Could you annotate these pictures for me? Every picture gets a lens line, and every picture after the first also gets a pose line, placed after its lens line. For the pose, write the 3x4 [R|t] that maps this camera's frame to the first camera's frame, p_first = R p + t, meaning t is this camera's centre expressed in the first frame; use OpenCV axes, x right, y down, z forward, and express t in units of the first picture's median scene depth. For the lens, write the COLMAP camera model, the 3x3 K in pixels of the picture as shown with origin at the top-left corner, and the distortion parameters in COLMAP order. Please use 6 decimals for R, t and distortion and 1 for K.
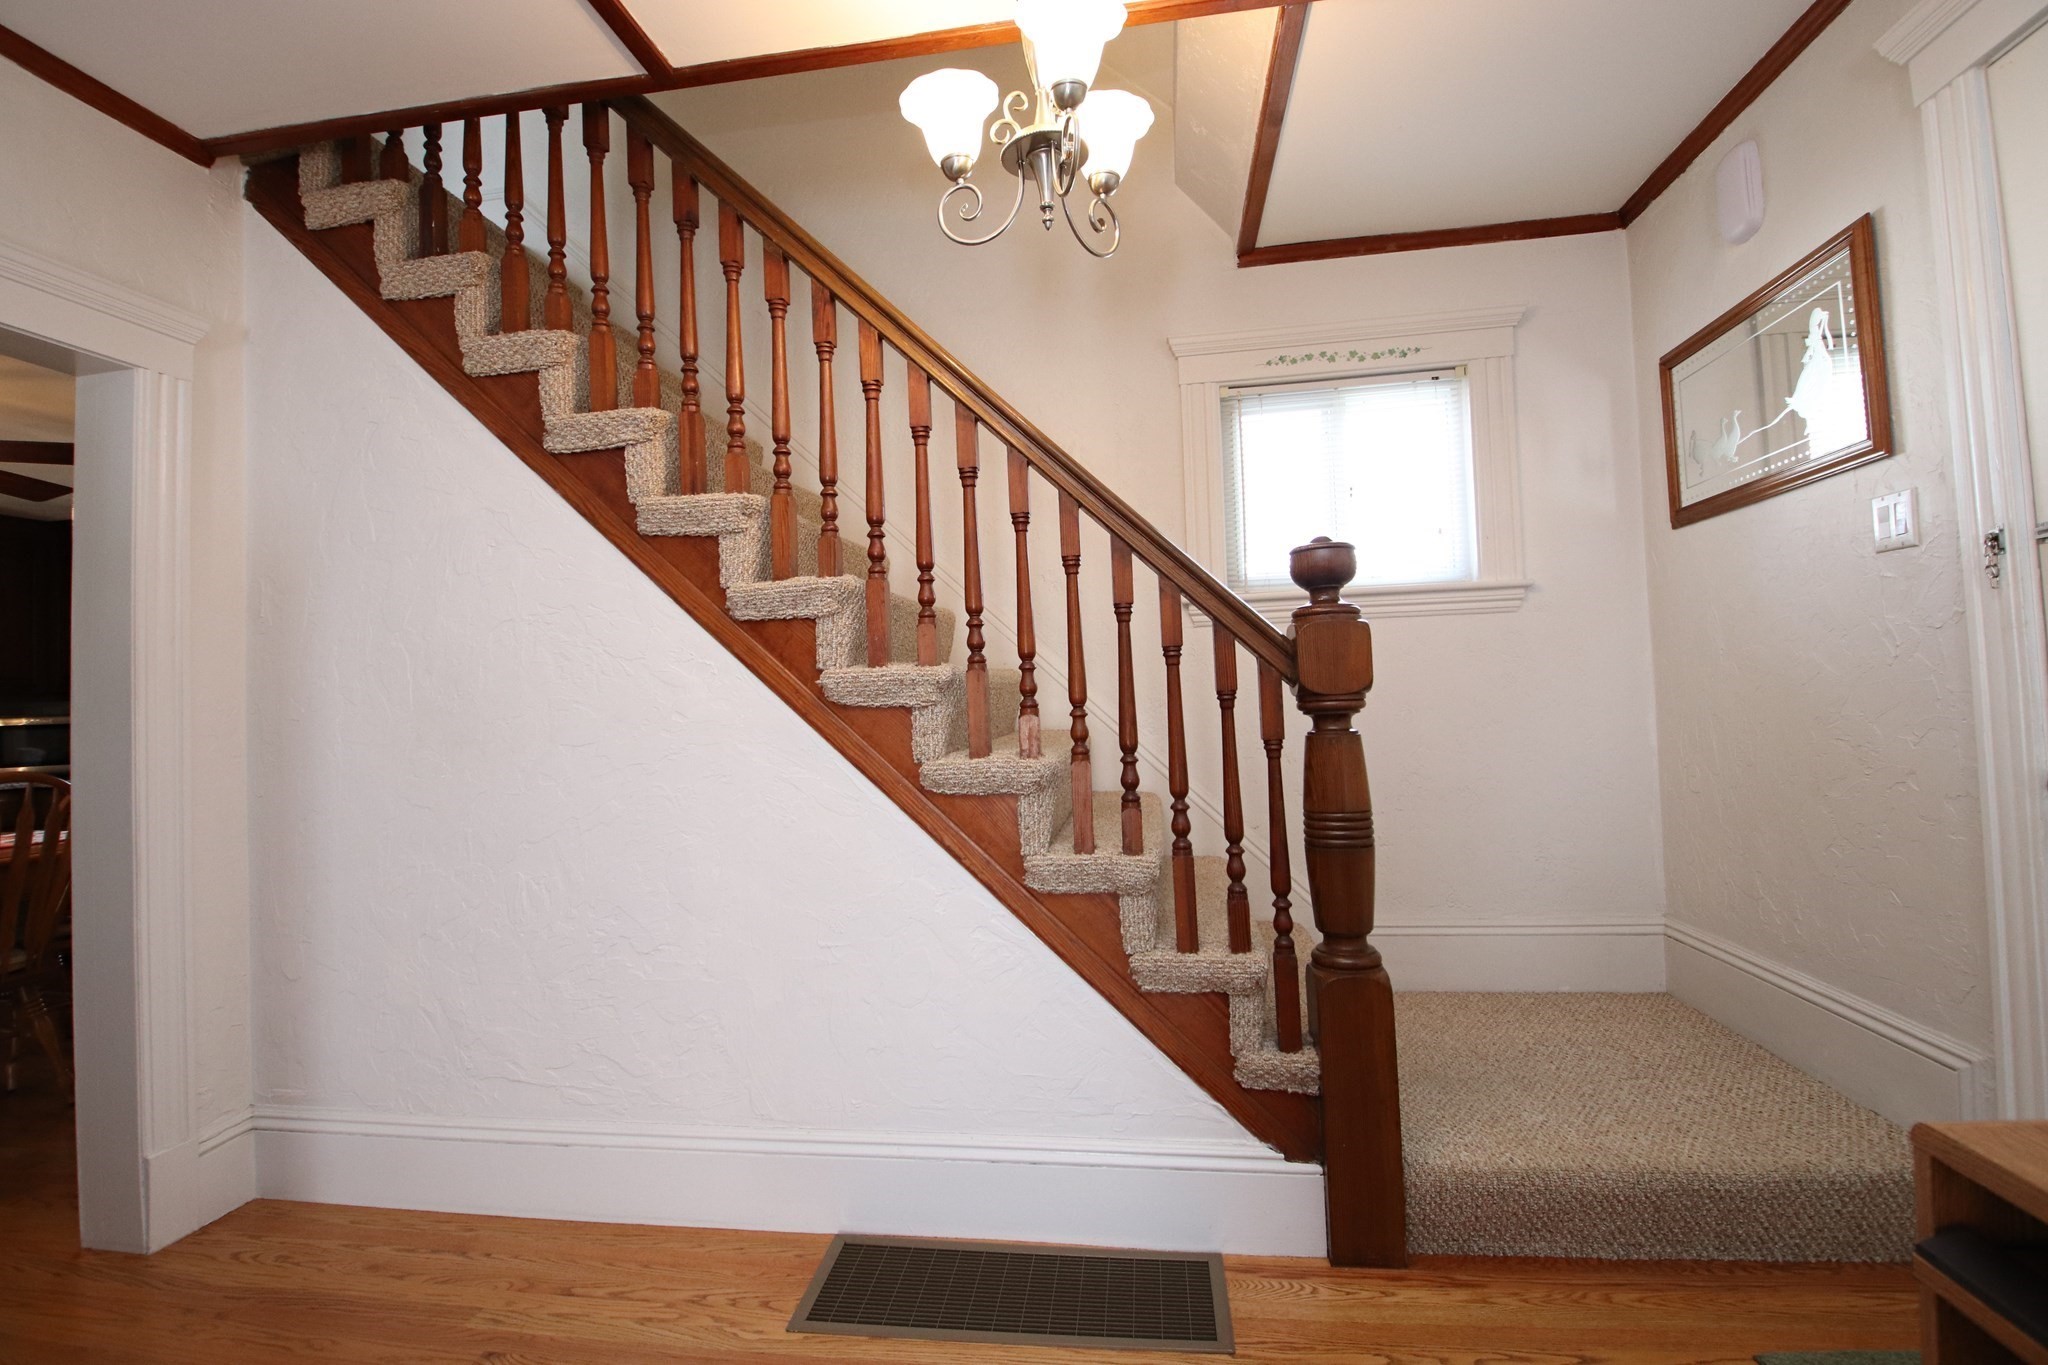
lens RADIAL K [[947.4, 0, 1021.2], [0, 947.4, 662.3], [0, 0, 1]] dist [0.027859, -0.039087]
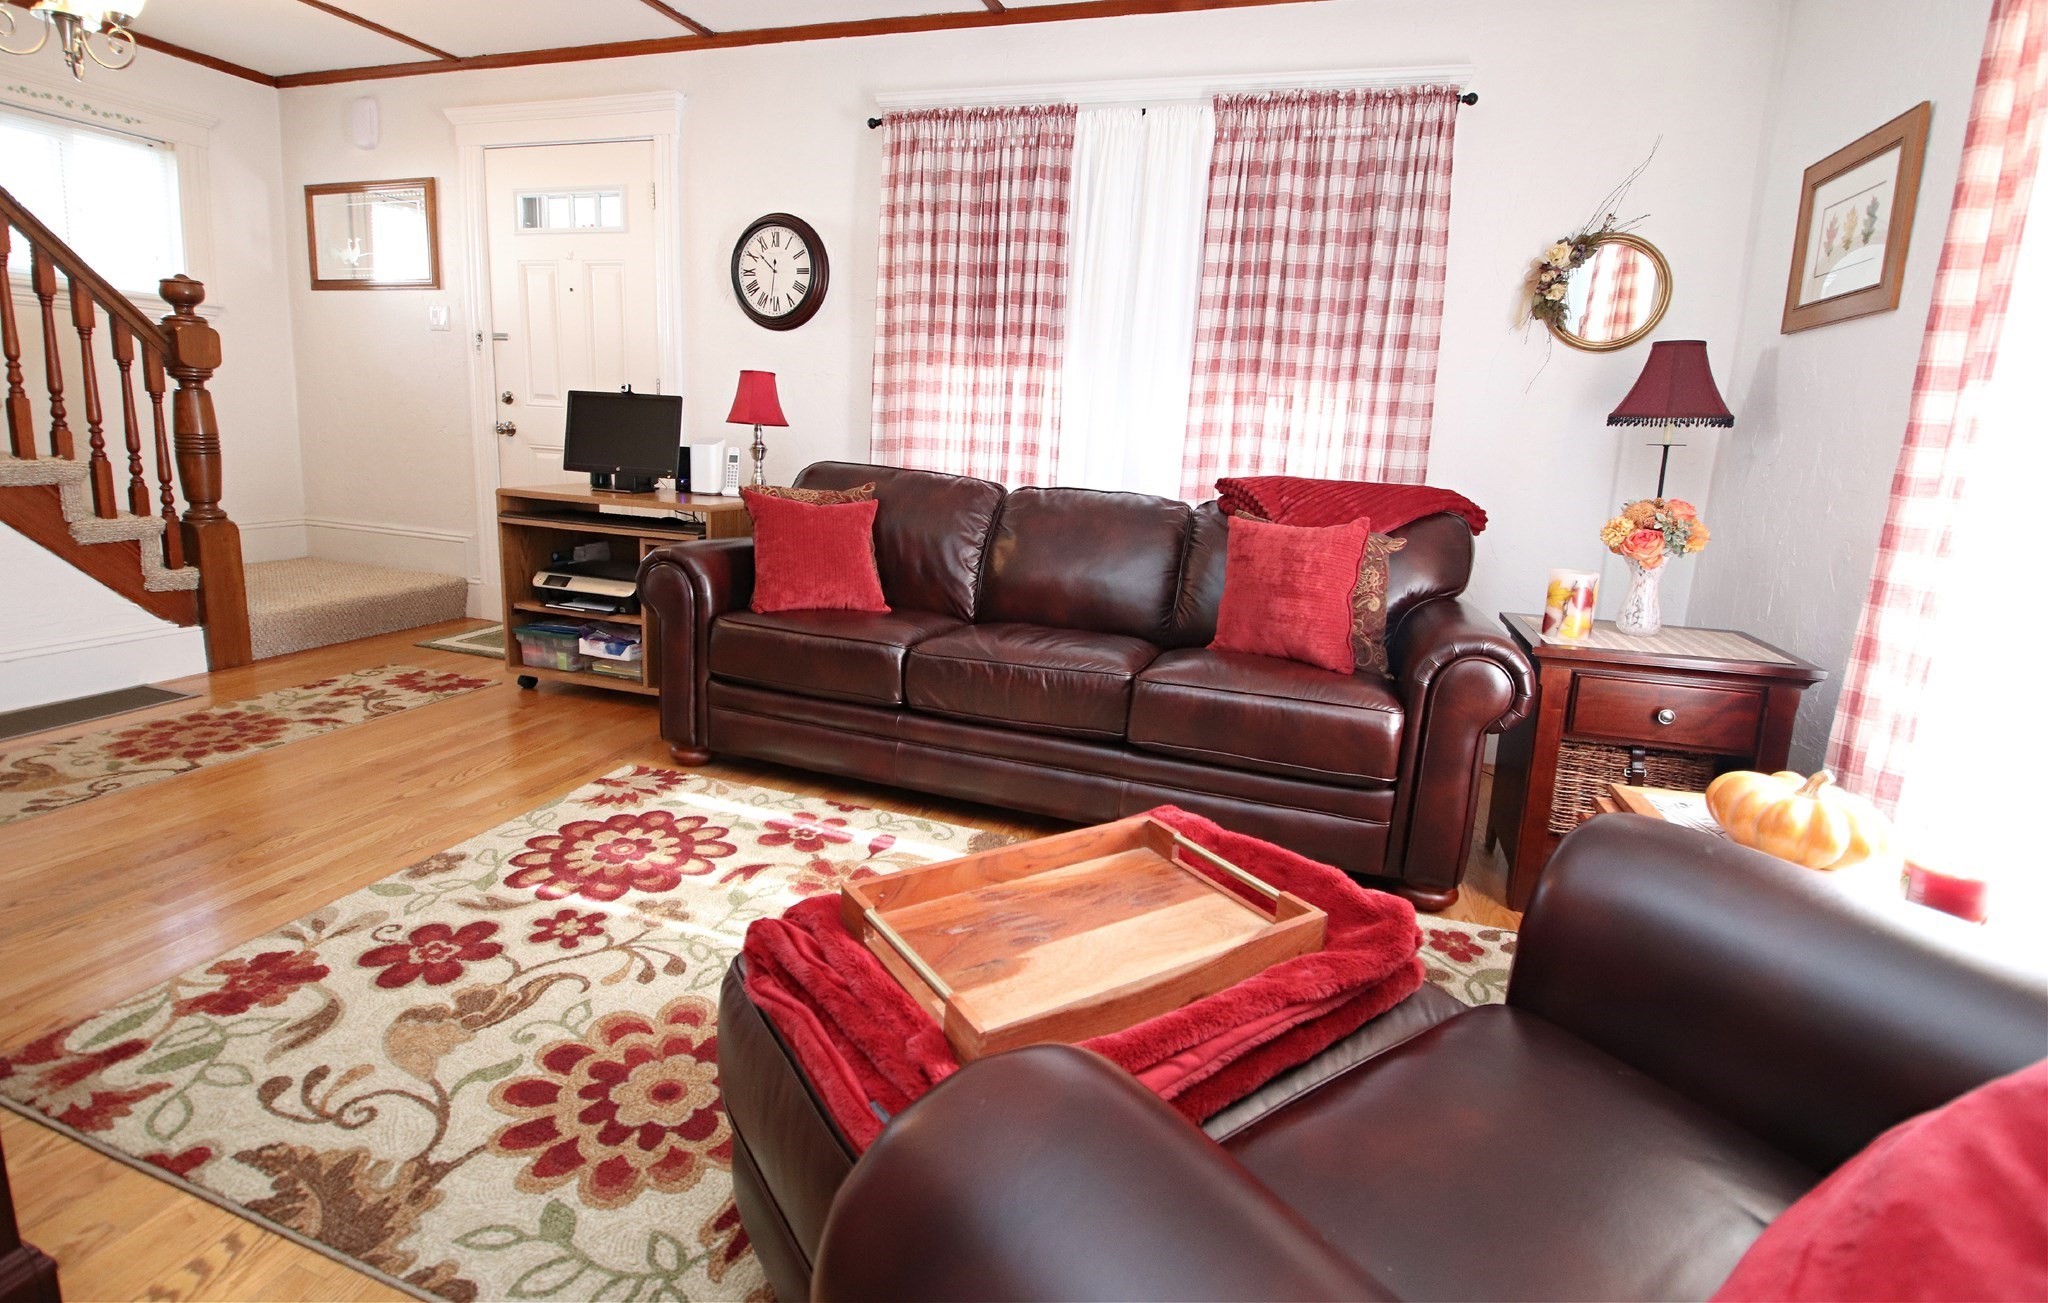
lens RADIAL K [[920.9, 0, 1016.4], [0, 920.9, 604.7], [0, 0, 1]] dist [0.000824, -0.015832]
pose [[0.159593, -0.143163, 0.976747, -1.135876], [-0.099824, 0.982017, 0.160245, 0.041146], [-0.982123, -0.123076, 0.142432, -0.795433]]
